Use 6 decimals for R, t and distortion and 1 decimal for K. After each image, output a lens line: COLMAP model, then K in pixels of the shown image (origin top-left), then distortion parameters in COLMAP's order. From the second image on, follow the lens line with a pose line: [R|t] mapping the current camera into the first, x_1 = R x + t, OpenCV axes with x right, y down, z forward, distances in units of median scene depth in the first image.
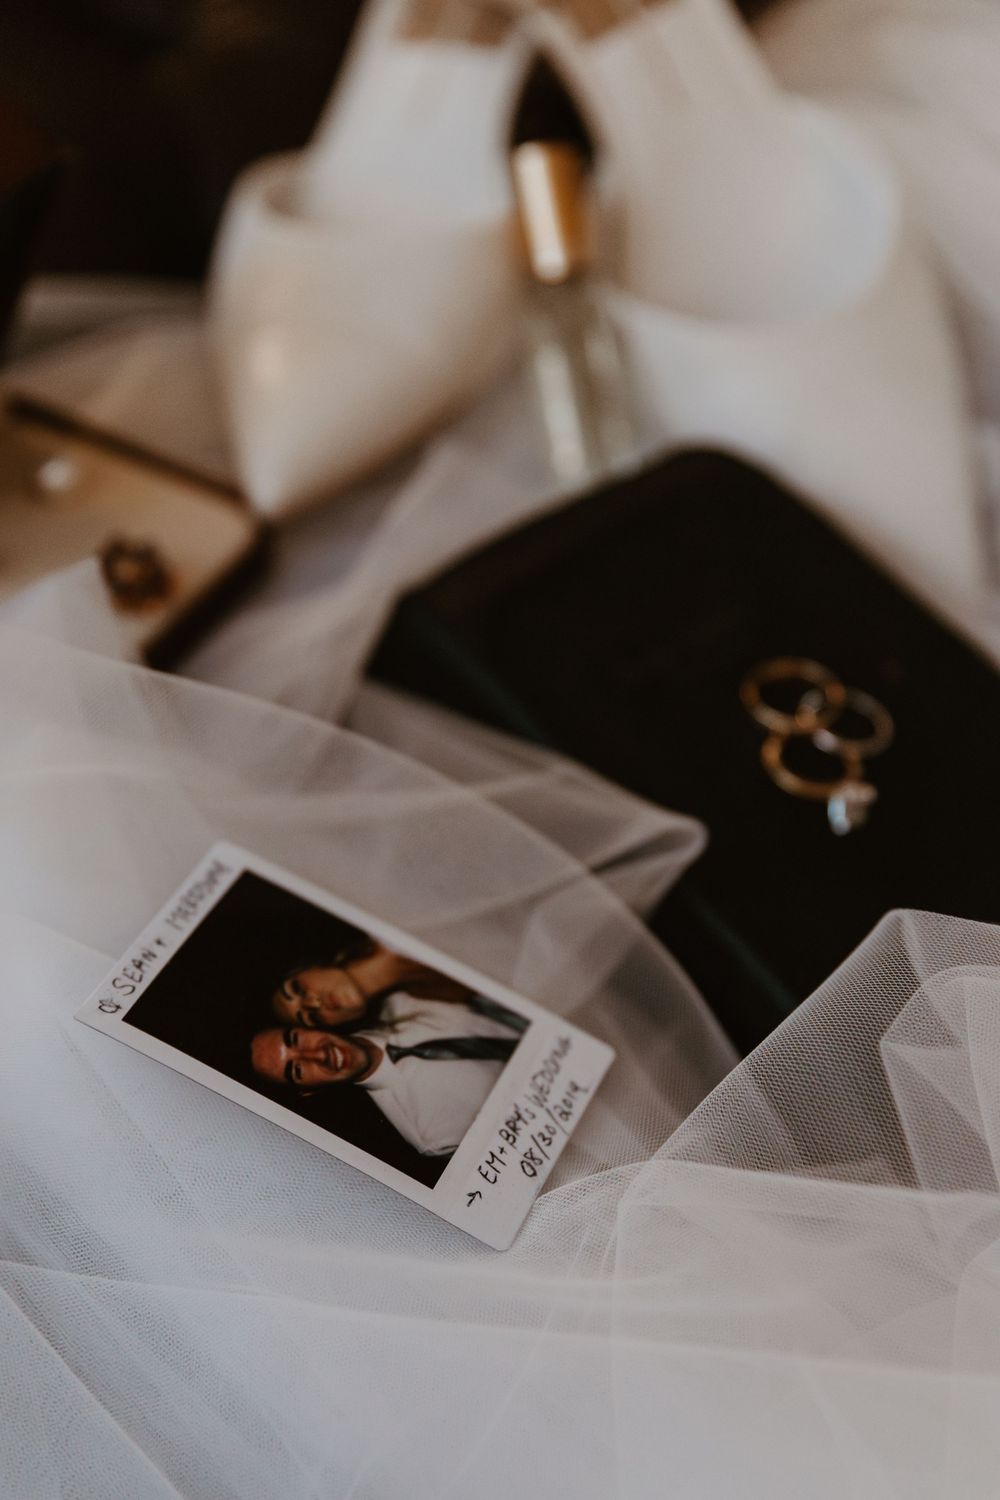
lens RADIAL K [[2303.1, 0, 506.8], [0, 2303.1, 758.0], [0, 0, 1]] dist [-0.089142, 0.000000]
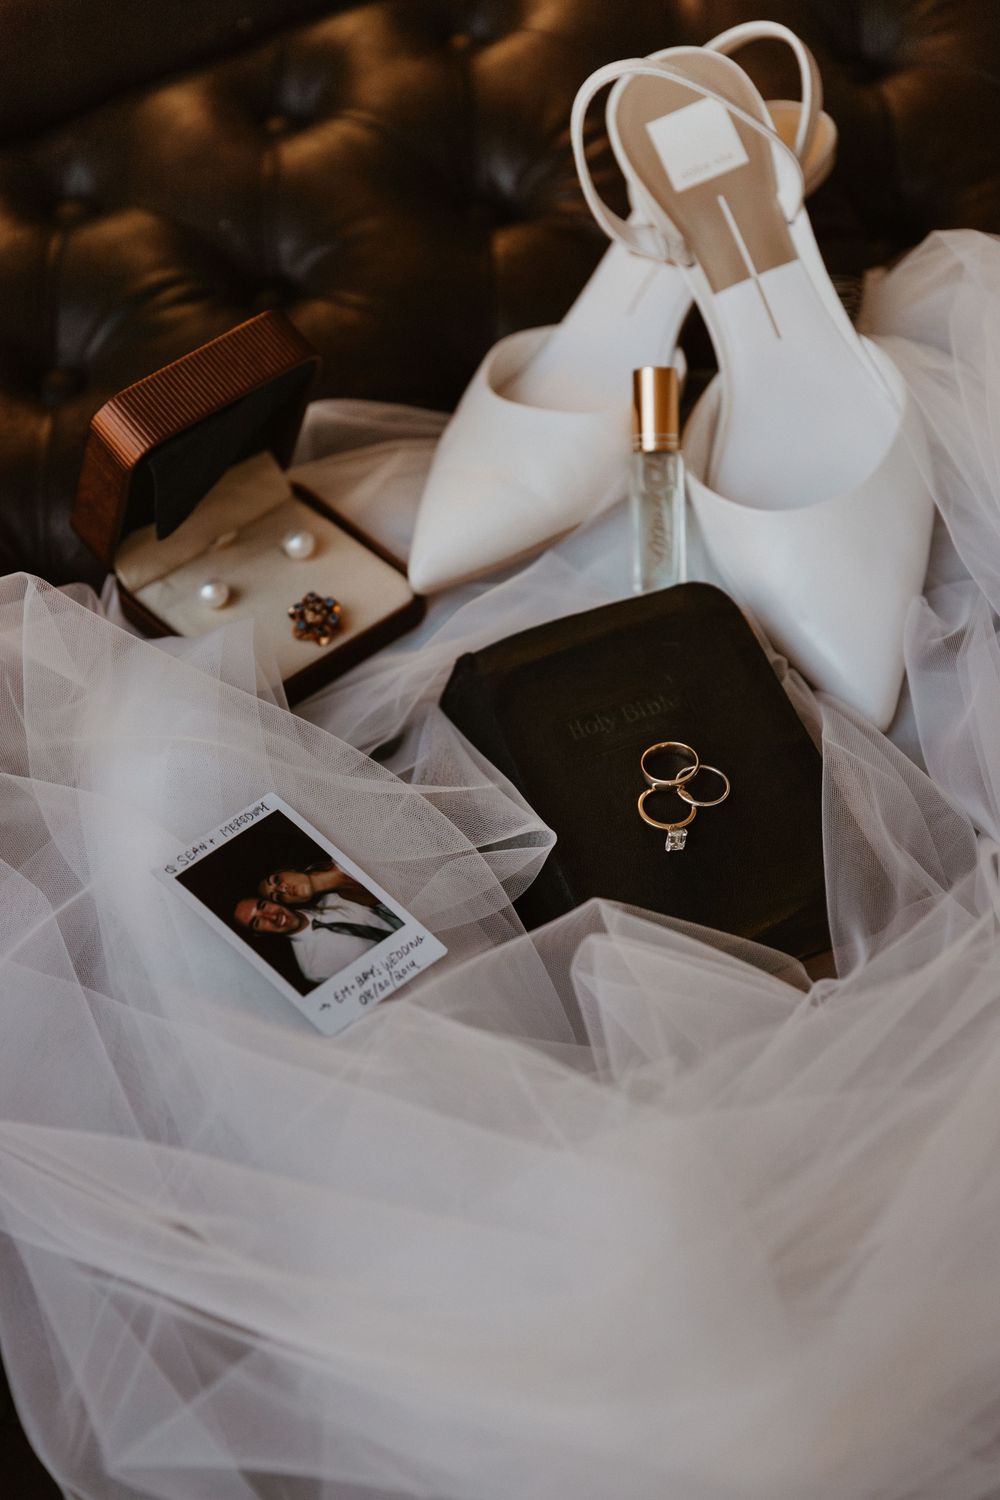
lens RADIAL K [[2916.1, 0, 502.2], [0, 2916.1, 741.4], [0, 0, 1]] dist [-0.154019, 0.000000]
pose [[0.927767, 0.166885, -0.333763, 0.811448], [-0.157053, 0.985976, 0.056434, -0.162649], [0.338500, 0.000061, 0.940966, -1.083423]]
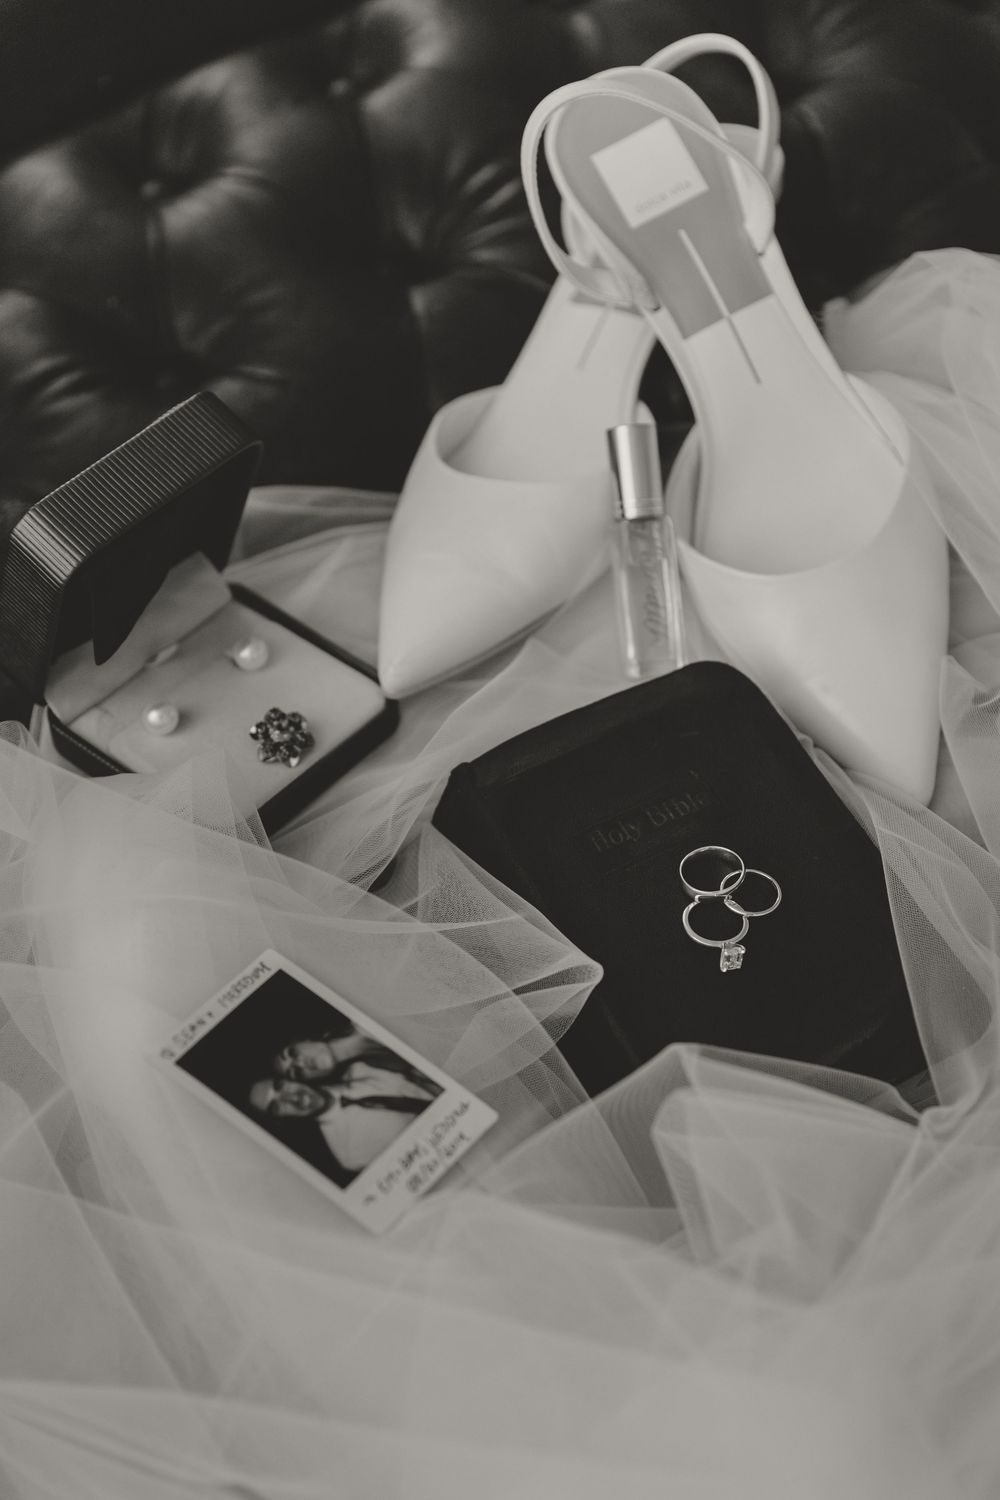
lens RADIAL K [[2616.4, 0, 571.3], [0, 2616.4, 817.7], [0, 0, 1]] dist [-0.095985, 0.000000]
pose [[0.970476, 0.089728, -0.223886, 0.469493], [-0.076677, 0.994847, 0.066336, -0.188314], [0.228684, -0.047210, 0.972355, -0.661368]]
